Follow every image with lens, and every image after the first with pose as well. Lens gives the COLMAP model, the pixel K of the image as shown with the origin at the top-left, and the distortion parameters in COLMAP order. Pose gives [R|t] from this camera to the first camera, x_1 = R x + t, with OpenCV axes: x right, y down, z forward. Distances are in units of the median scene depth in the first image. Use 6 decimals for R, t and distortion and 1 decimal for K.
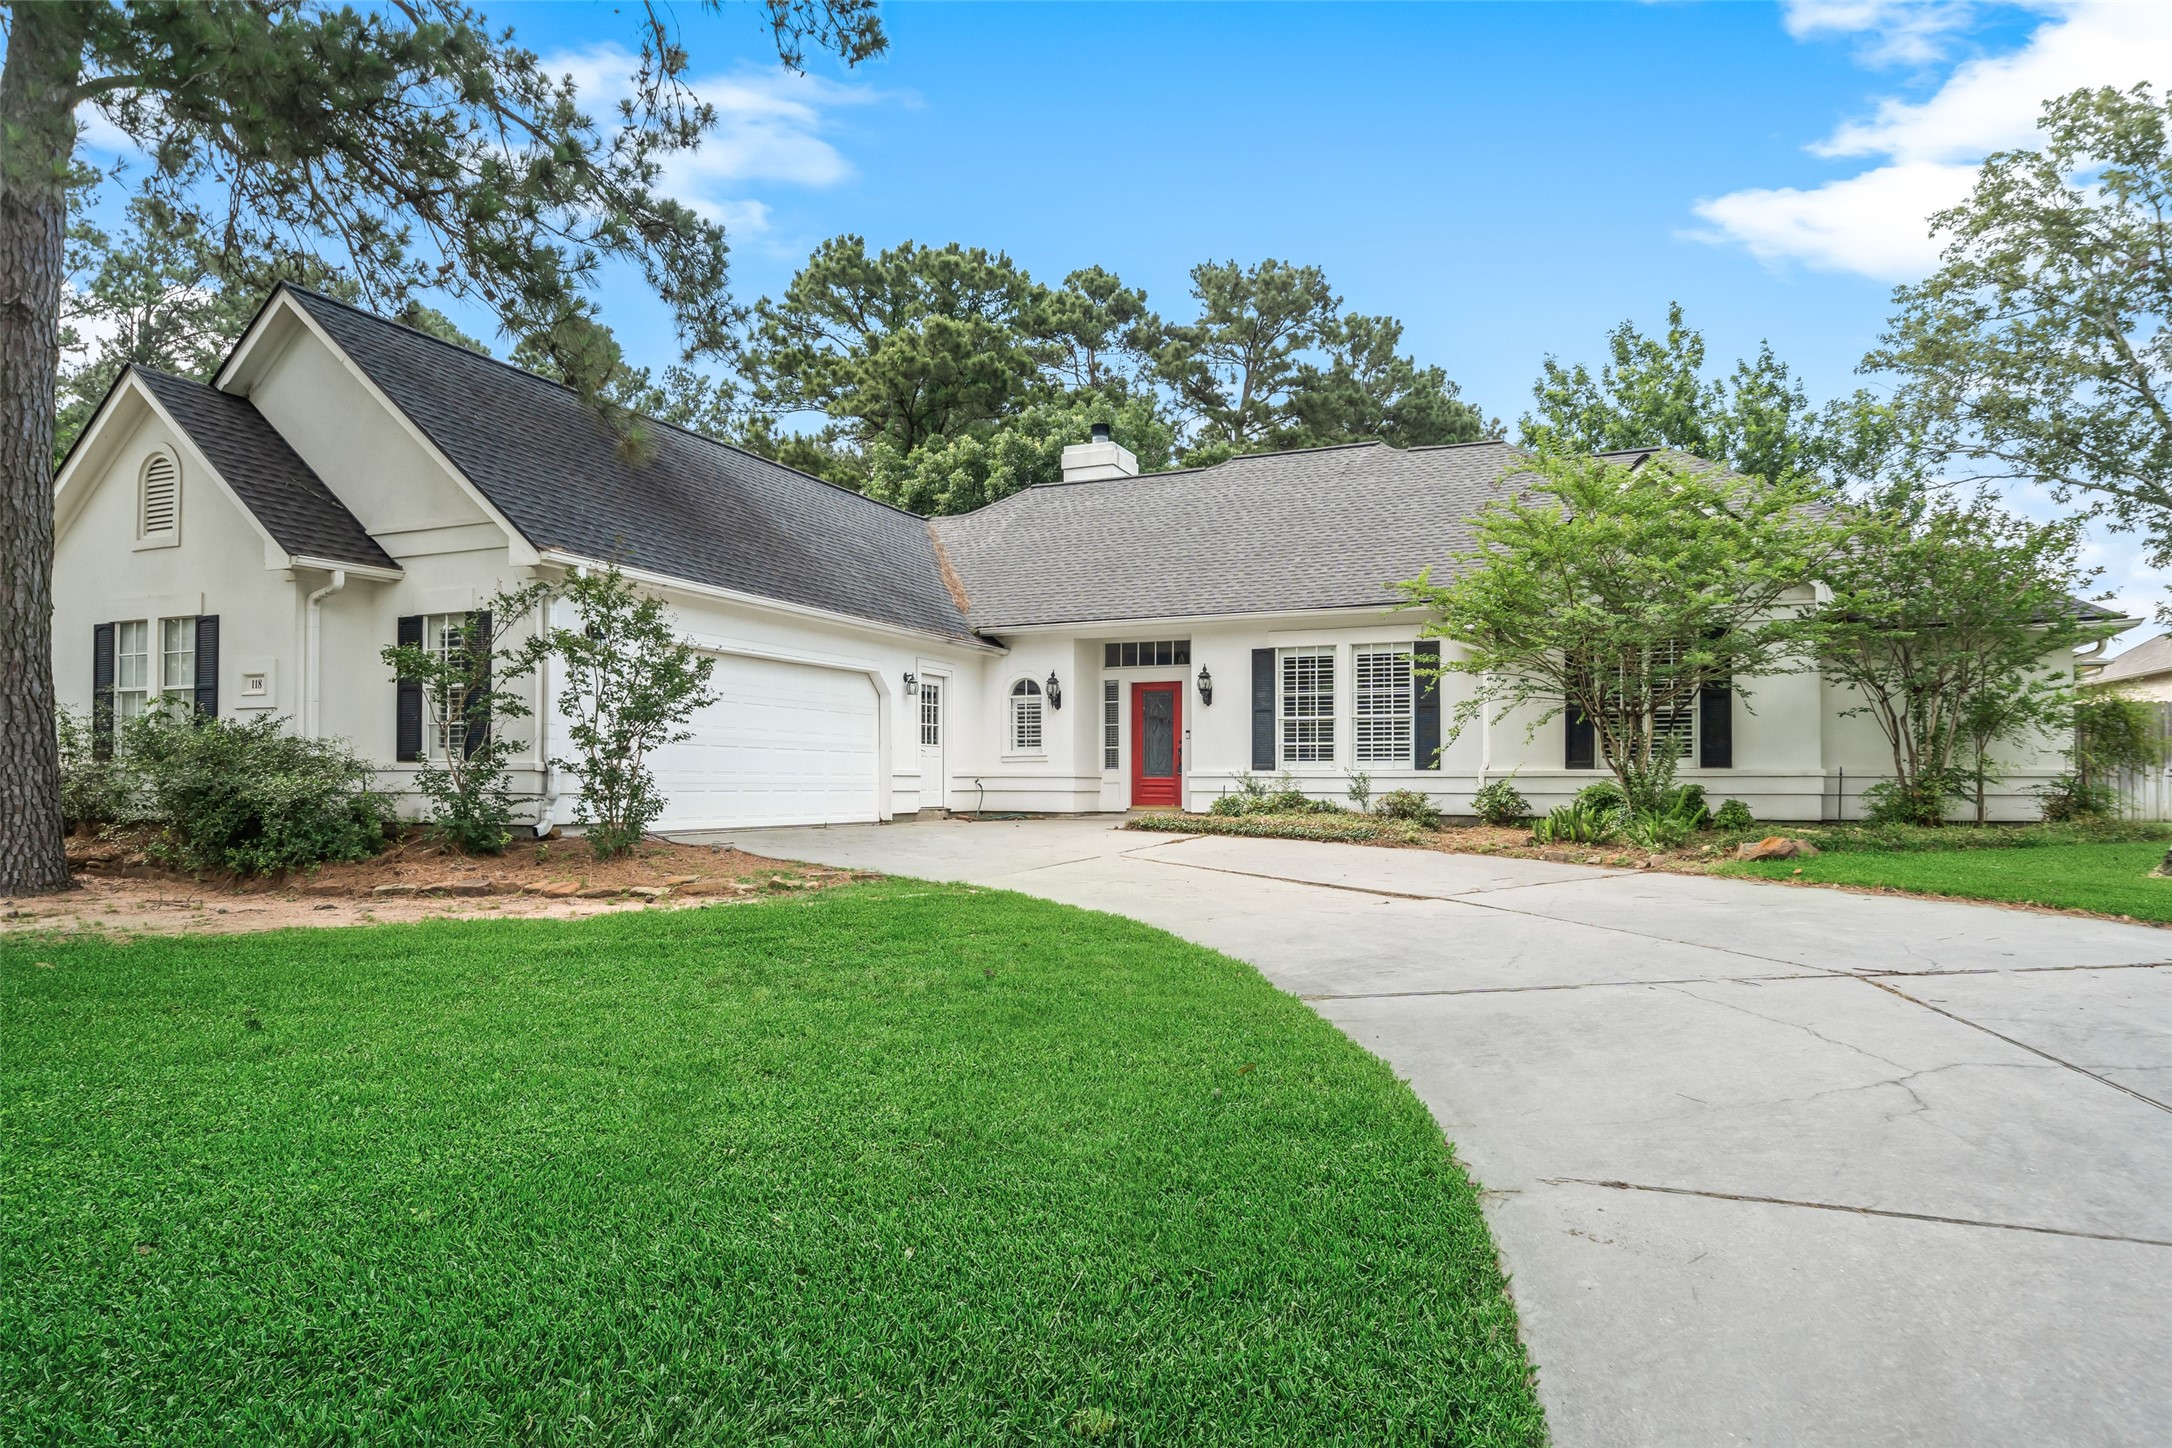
lens RADIAL K [[1223.5, 0, 1085.5], [0, 1223.5, 719.0], [0, 0, 1]] dist [-0.003595, -0.001723]
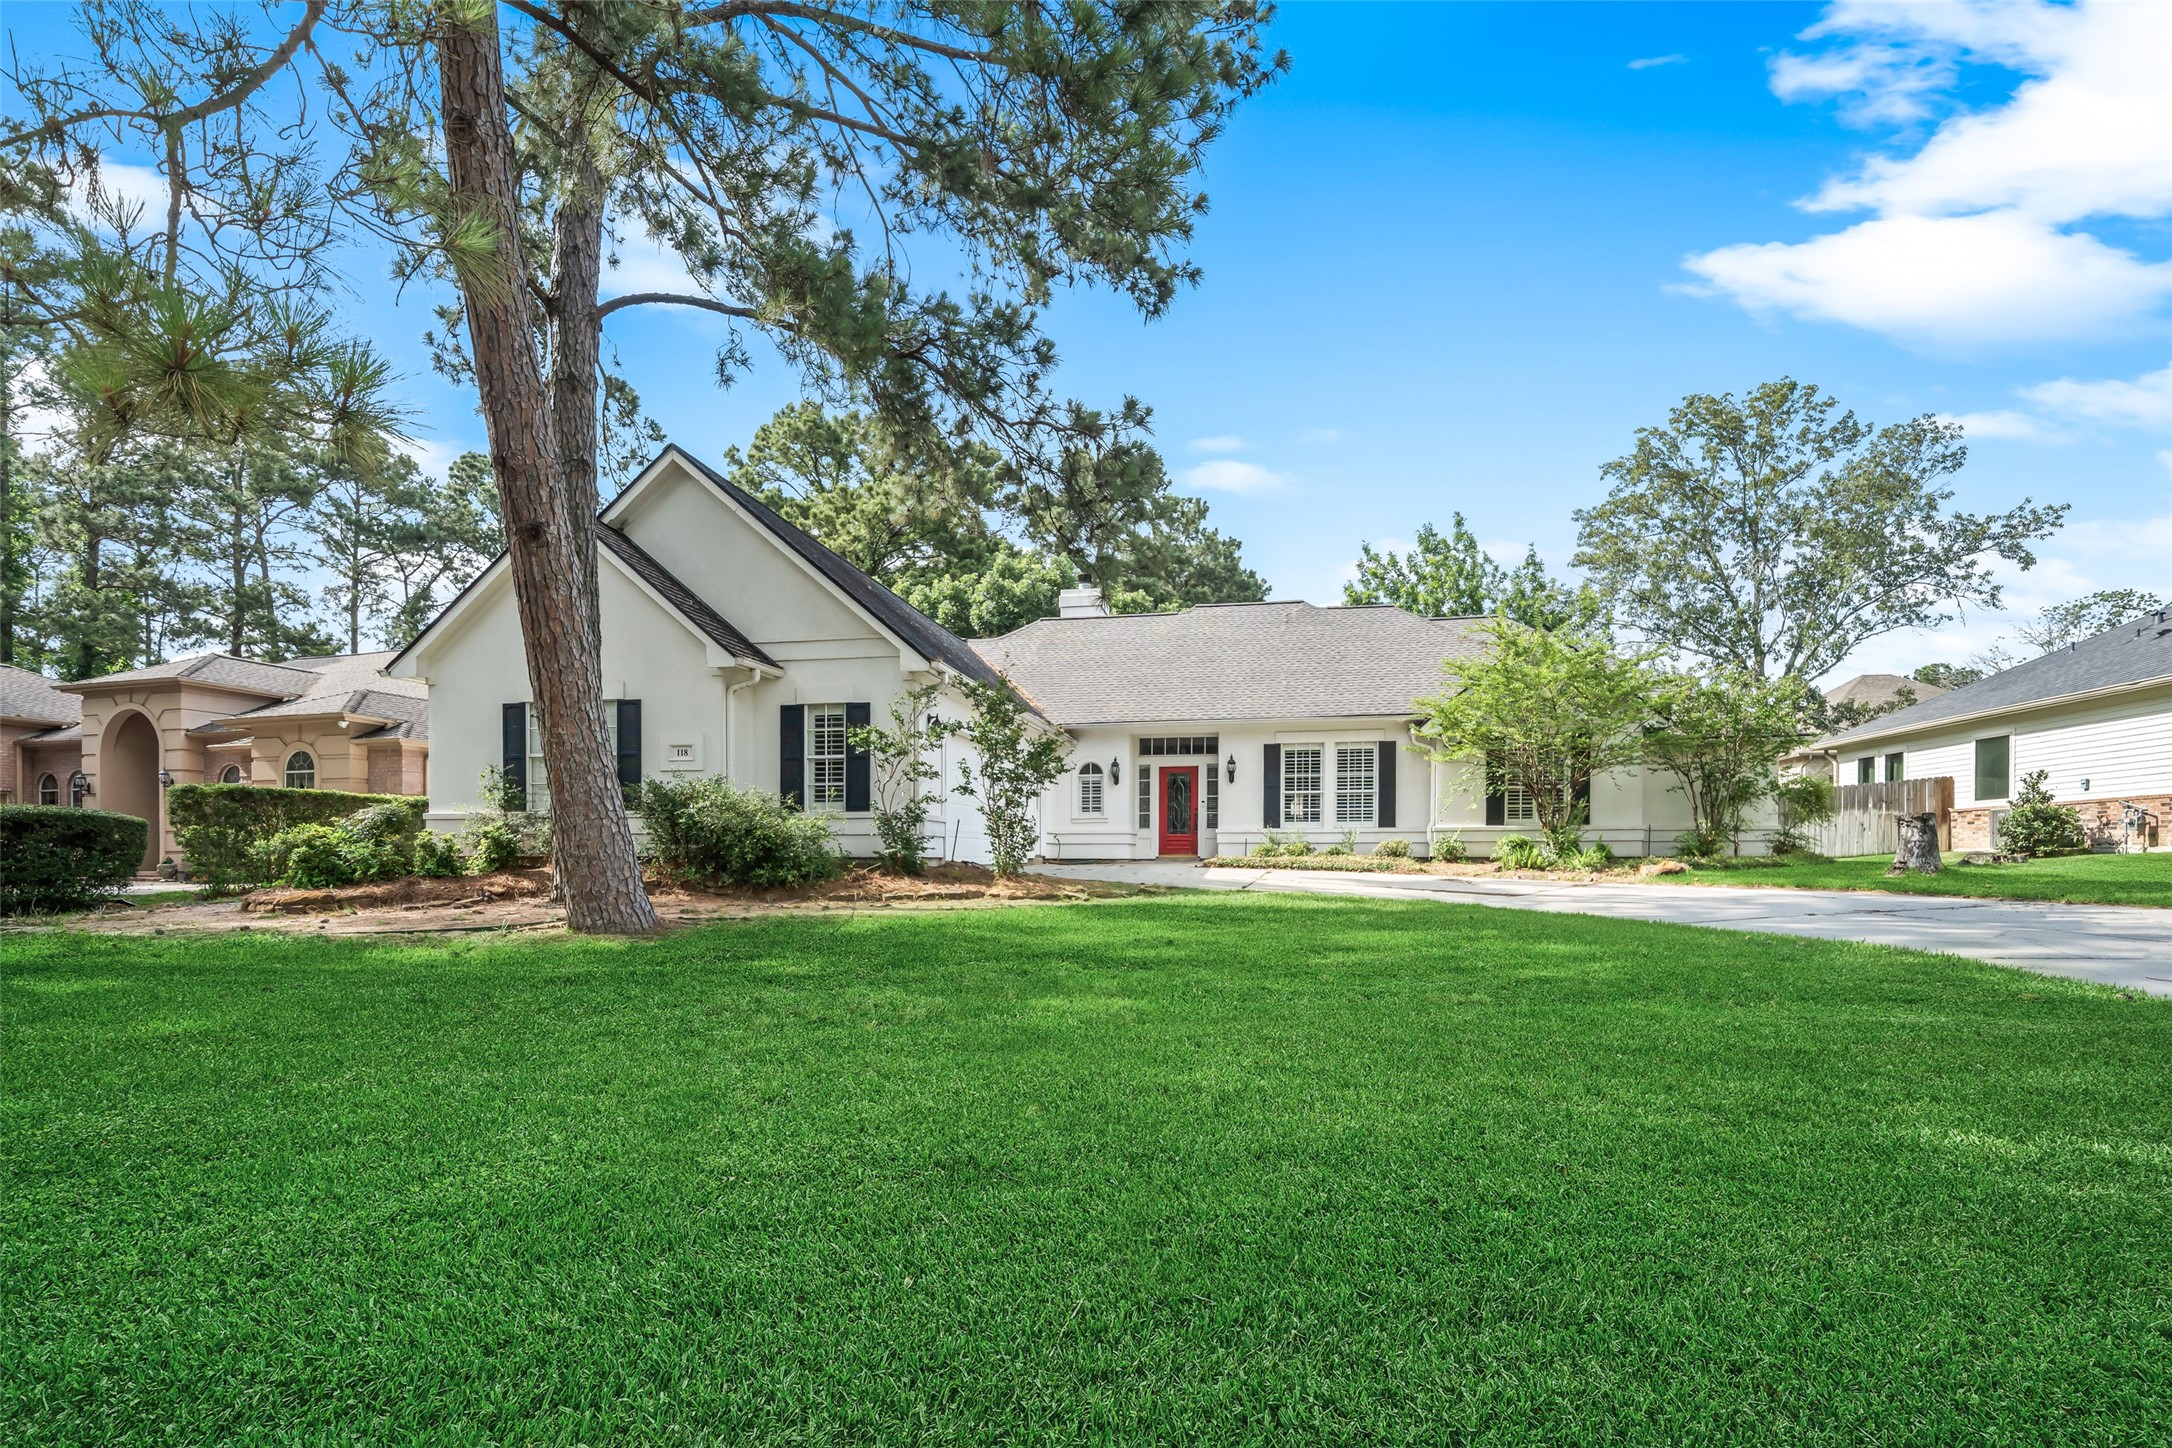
lens RADIAL K [[994.3, 0, 1095.9], [0, 994.3, 809.5], [0, 0, 1]] dist [0.001974, 0.001996]
pose [[0.975480, 0.007365, 0.219964, -0.303904], [-0.008534, 0.999954, 0.004366, 0.015652], [-0.219922, -0.006136, 0.975498, -0.096949]]
